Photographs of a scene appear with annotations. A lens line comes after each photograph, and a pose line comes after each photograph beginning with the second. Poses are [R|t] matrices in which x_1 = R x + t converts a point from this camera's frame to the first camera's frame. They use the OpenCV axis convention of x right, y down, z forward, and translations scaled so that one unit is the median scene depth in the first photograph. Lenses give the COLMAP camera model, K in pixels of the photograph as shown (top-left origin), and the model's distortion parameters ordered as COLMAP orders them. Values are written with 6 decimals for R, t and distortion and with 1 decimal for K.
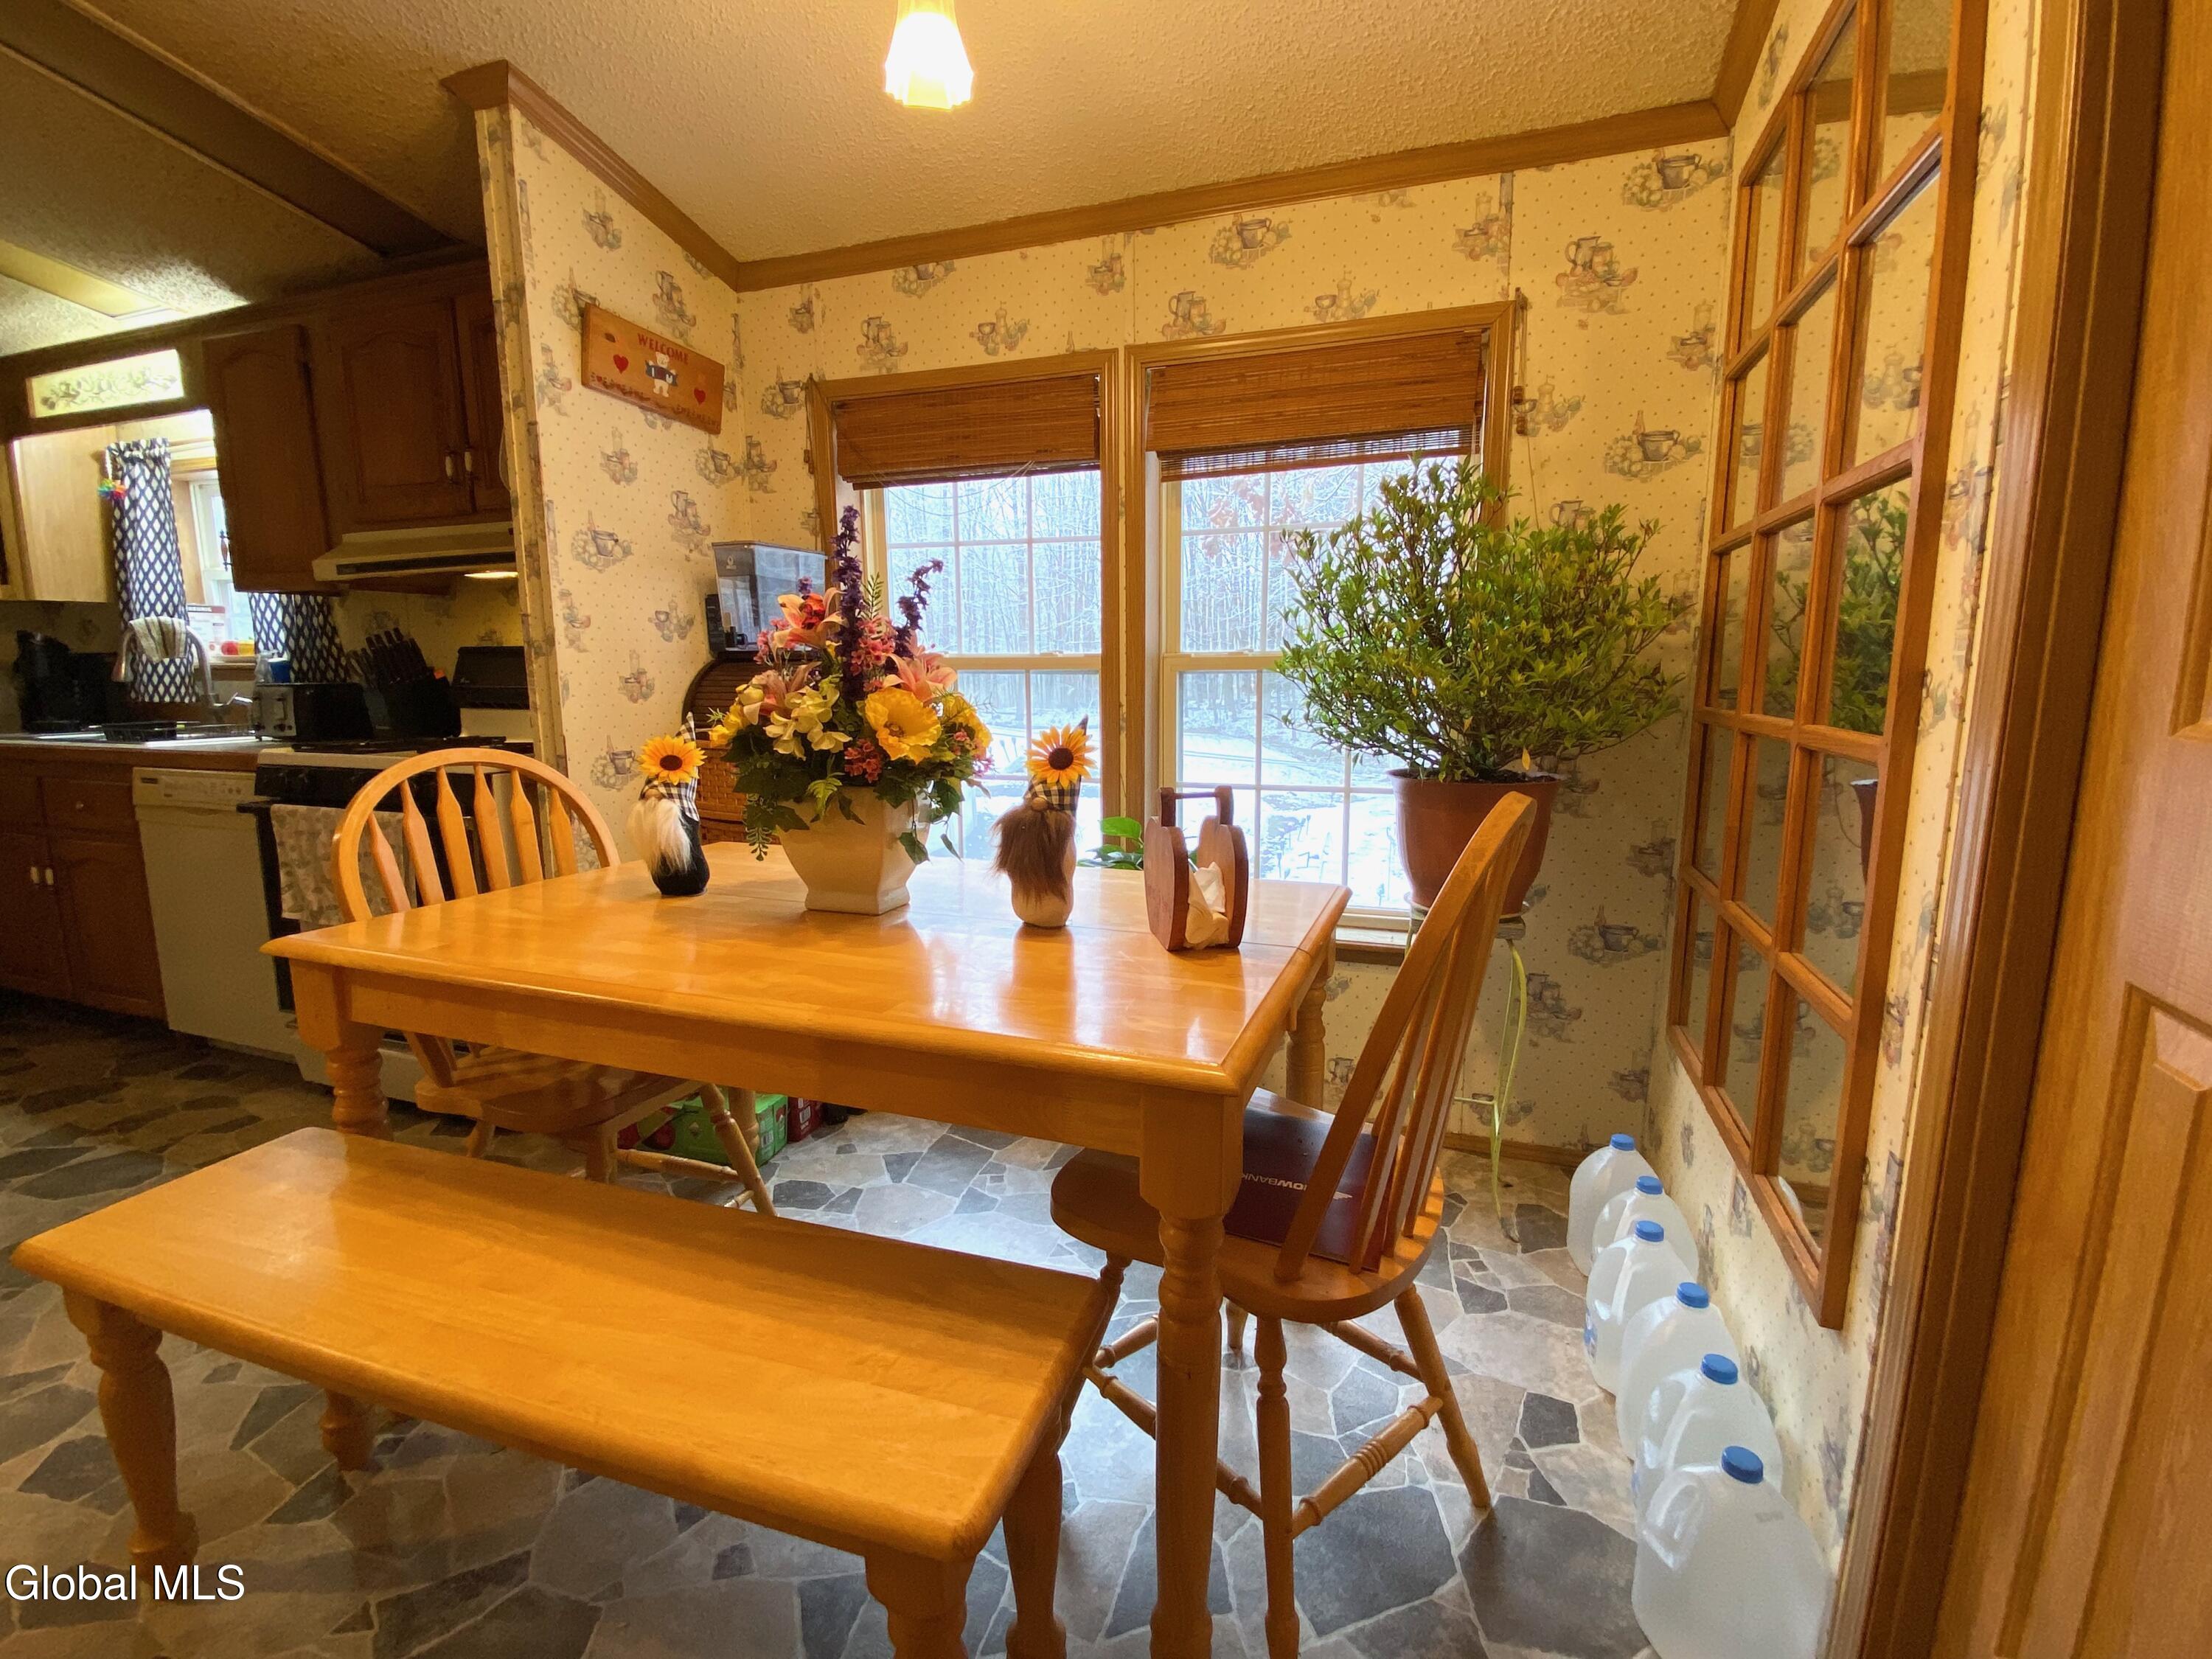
lens RADIAL K [[1000.4, 0, 1094.7], [0, 1000.4, 823.7], [0, 0, 1]] dist [0.000007, -0.011976]
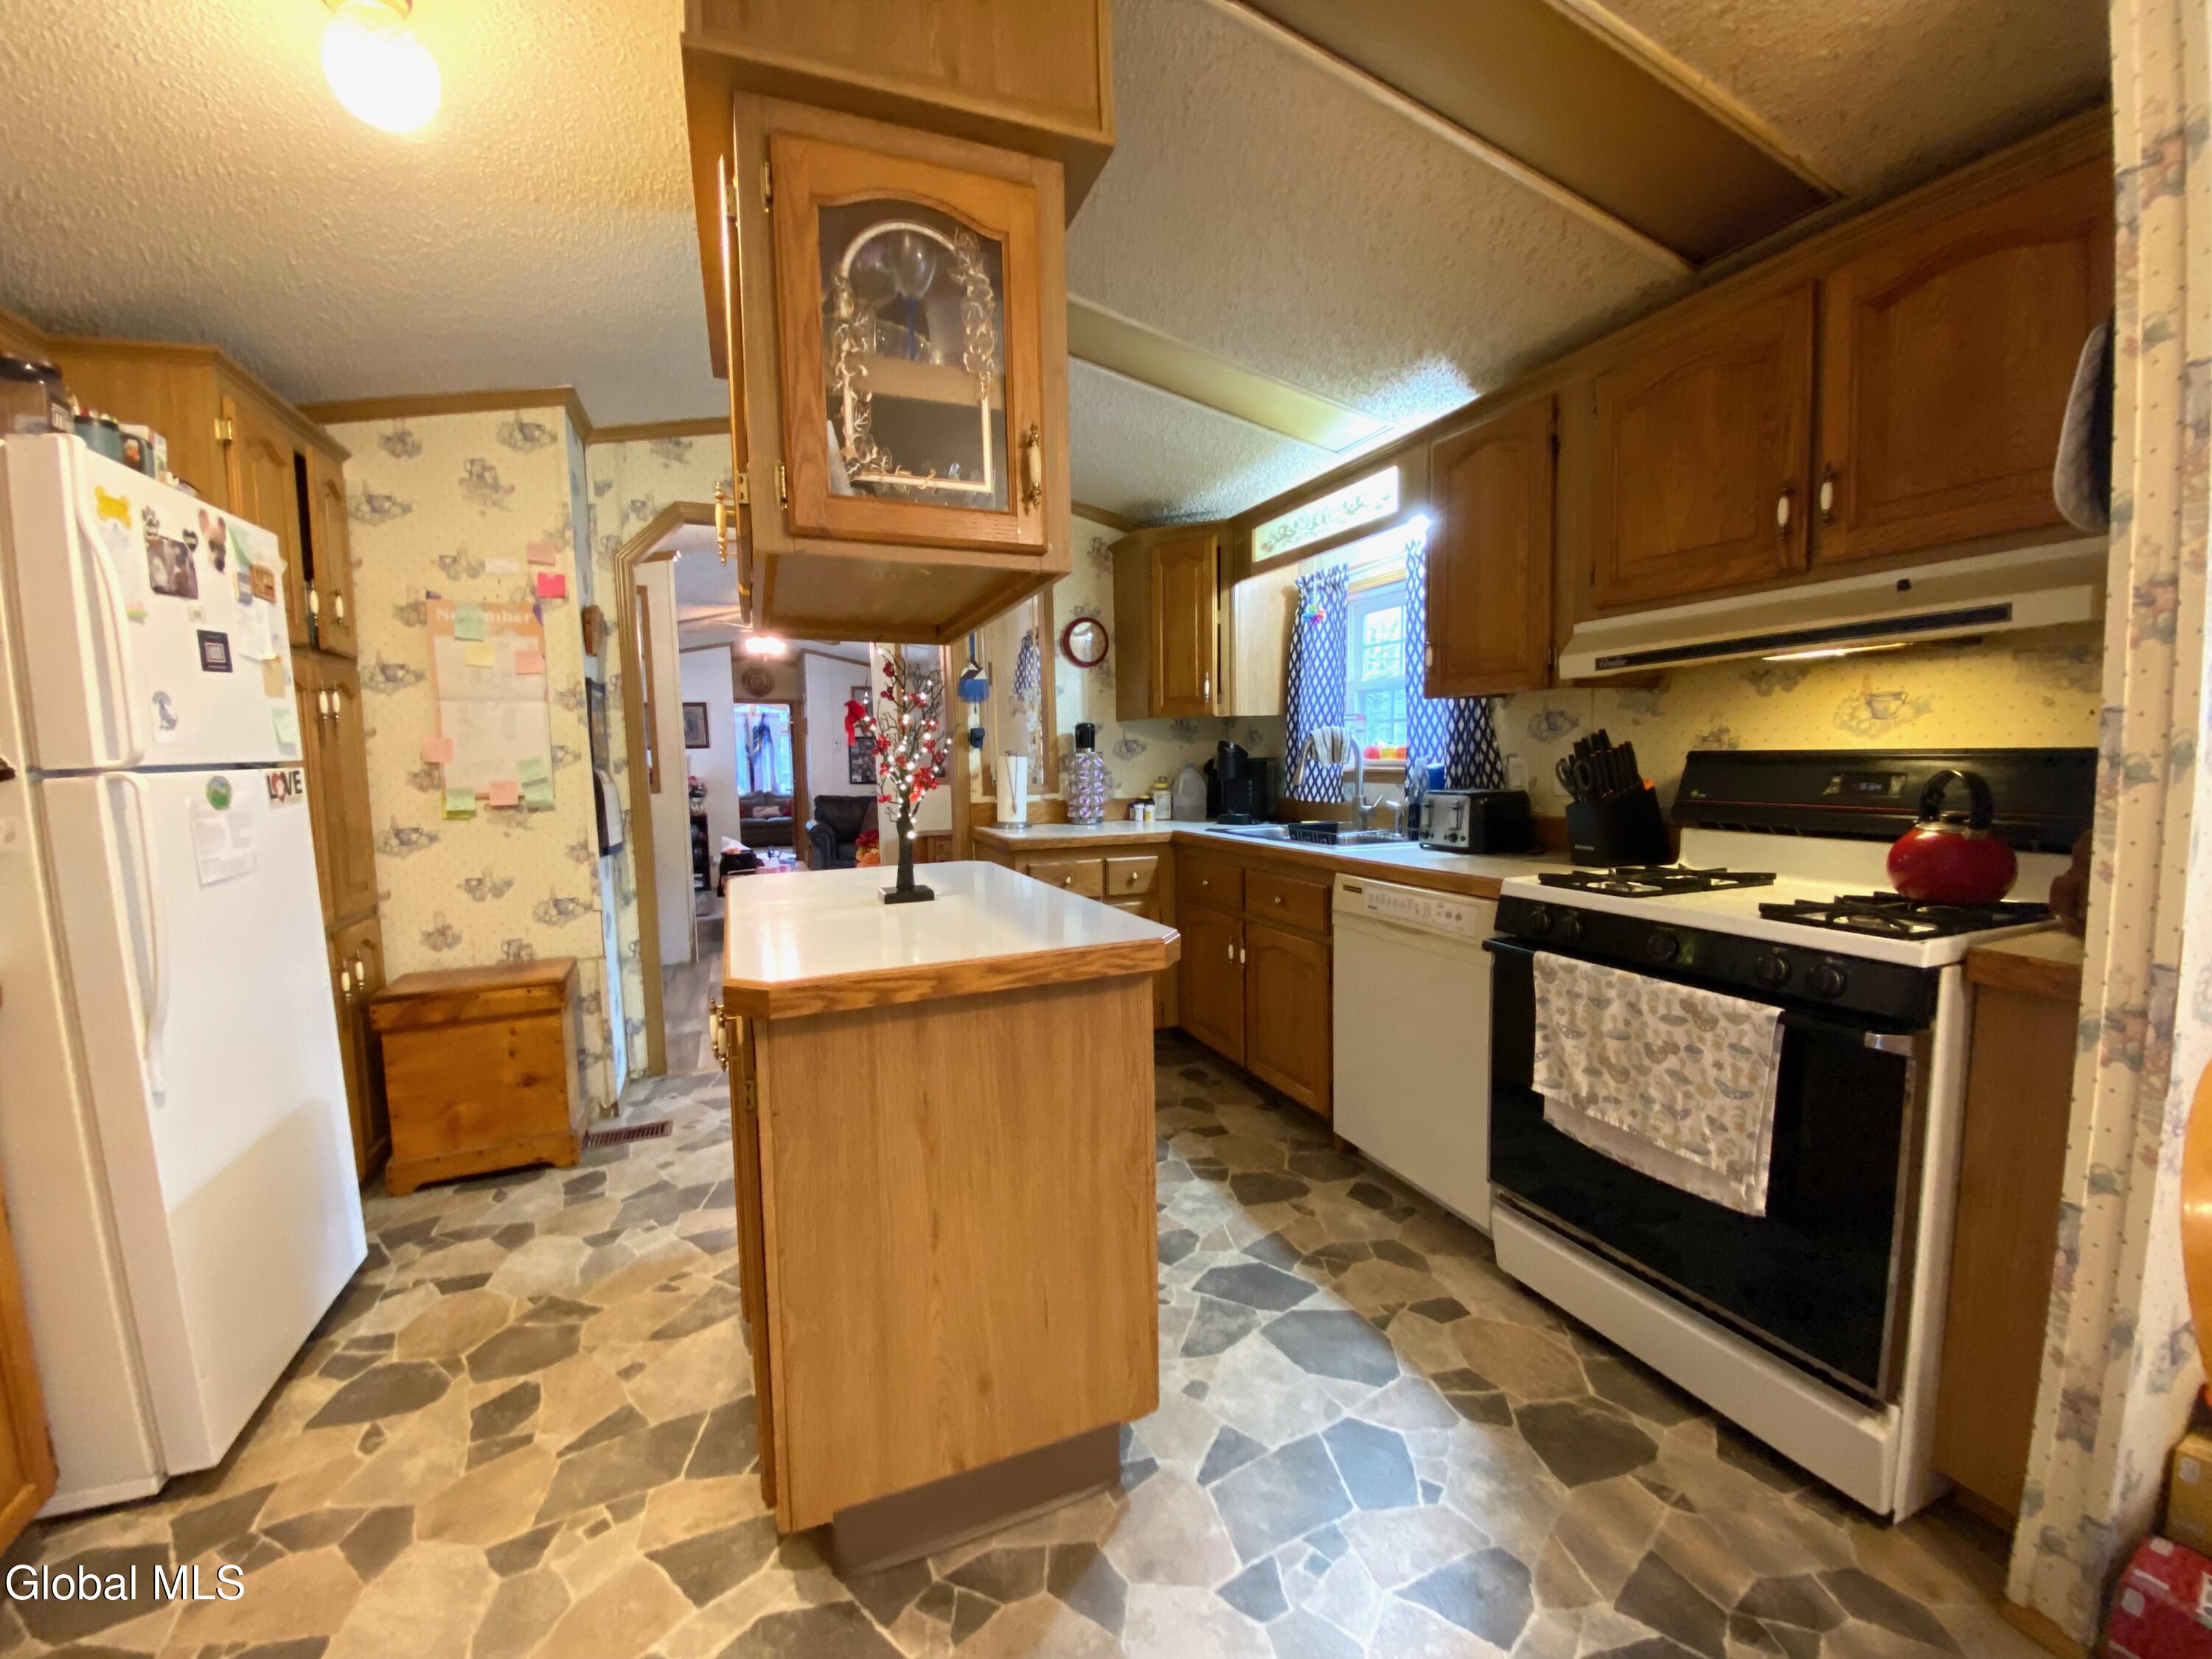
lens RADIAL K [[894.0, 0, 1118.2], [0, 894.0, 823.4], [0, 0, 1]] dist [-0.001404, -0.000289]
pose [[0.673010, 0.040157, -0.738542, -0.424145], [-0.093118, 0.995180, -0.030744, -0.056982], [0.733748, 0.089463, 0.673506, 0.197538]]
